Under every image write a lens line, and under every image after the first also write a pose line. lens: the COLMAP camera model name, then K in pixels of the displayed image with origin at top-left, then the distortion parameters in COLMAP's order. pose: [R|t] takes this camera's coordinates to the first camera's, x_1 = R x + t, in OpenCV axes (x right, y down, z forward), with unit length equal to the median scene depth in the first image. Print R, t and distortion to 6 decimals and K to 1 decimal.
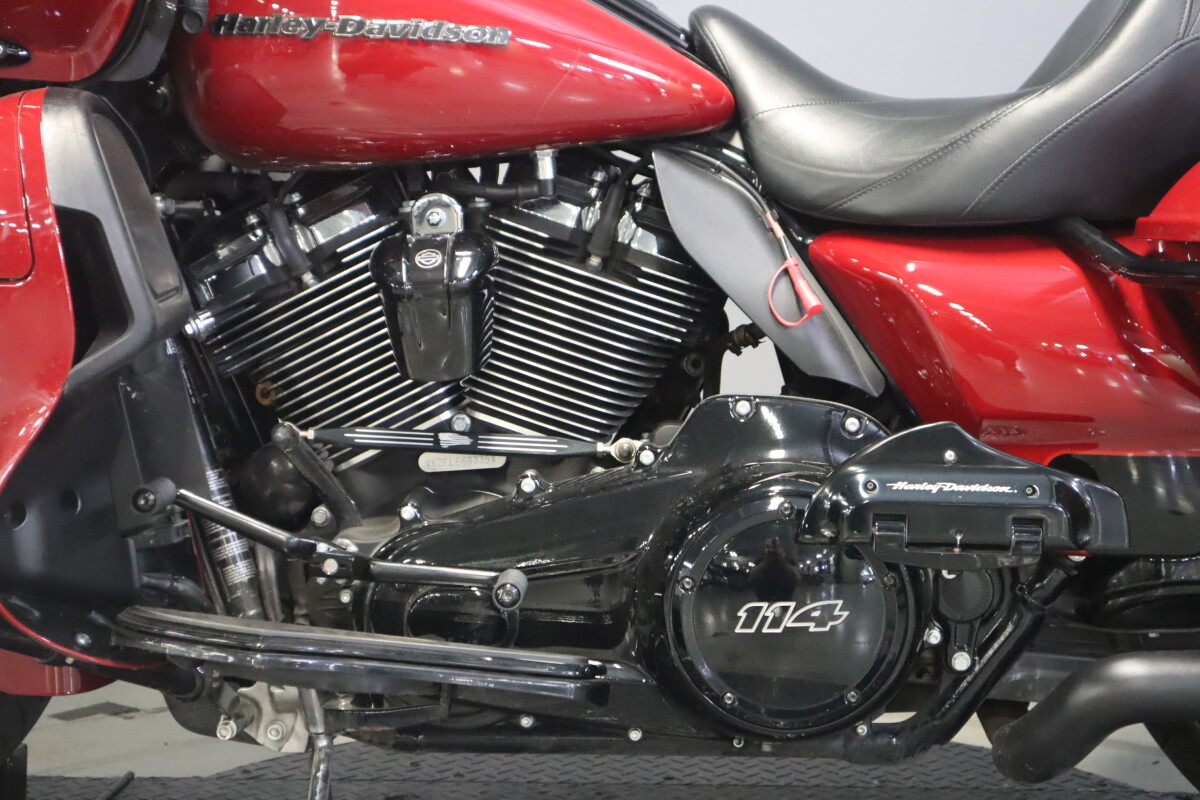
lens RADIAL K [[1931.3, 0, 600.0], [0, 1931.3, 400.0], [0, 0, 1]] dist [0.000957, 0.018998]
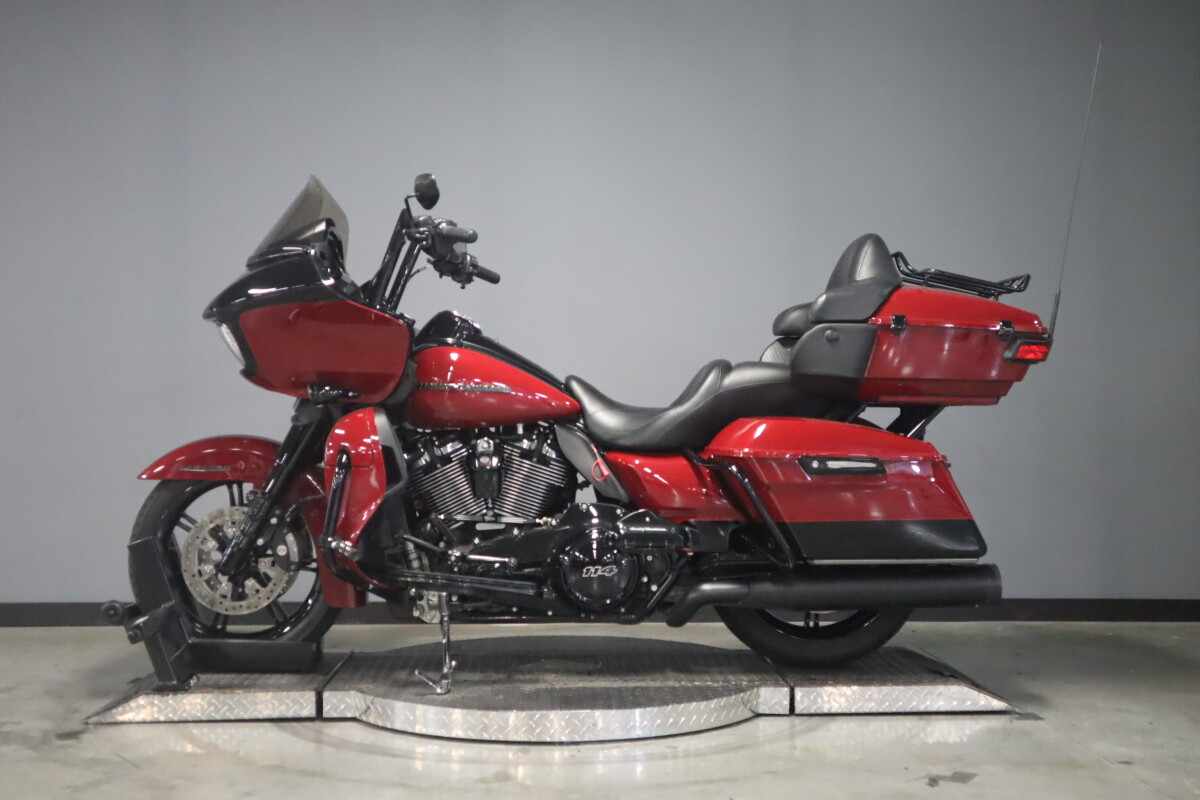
lens RADIAL K [[948.0, 0, 600.0], [0, 948.0, 400.0], [0, 0, 1]] dist [0.001801, 0.006292]
pose [[0.994855, 0.006910, 0.101073, -0.054852], [0.006080, 0.991801, -0.127649, 0.027536], [-0.101127, 0.127607, 0.986656, -0.522425]]
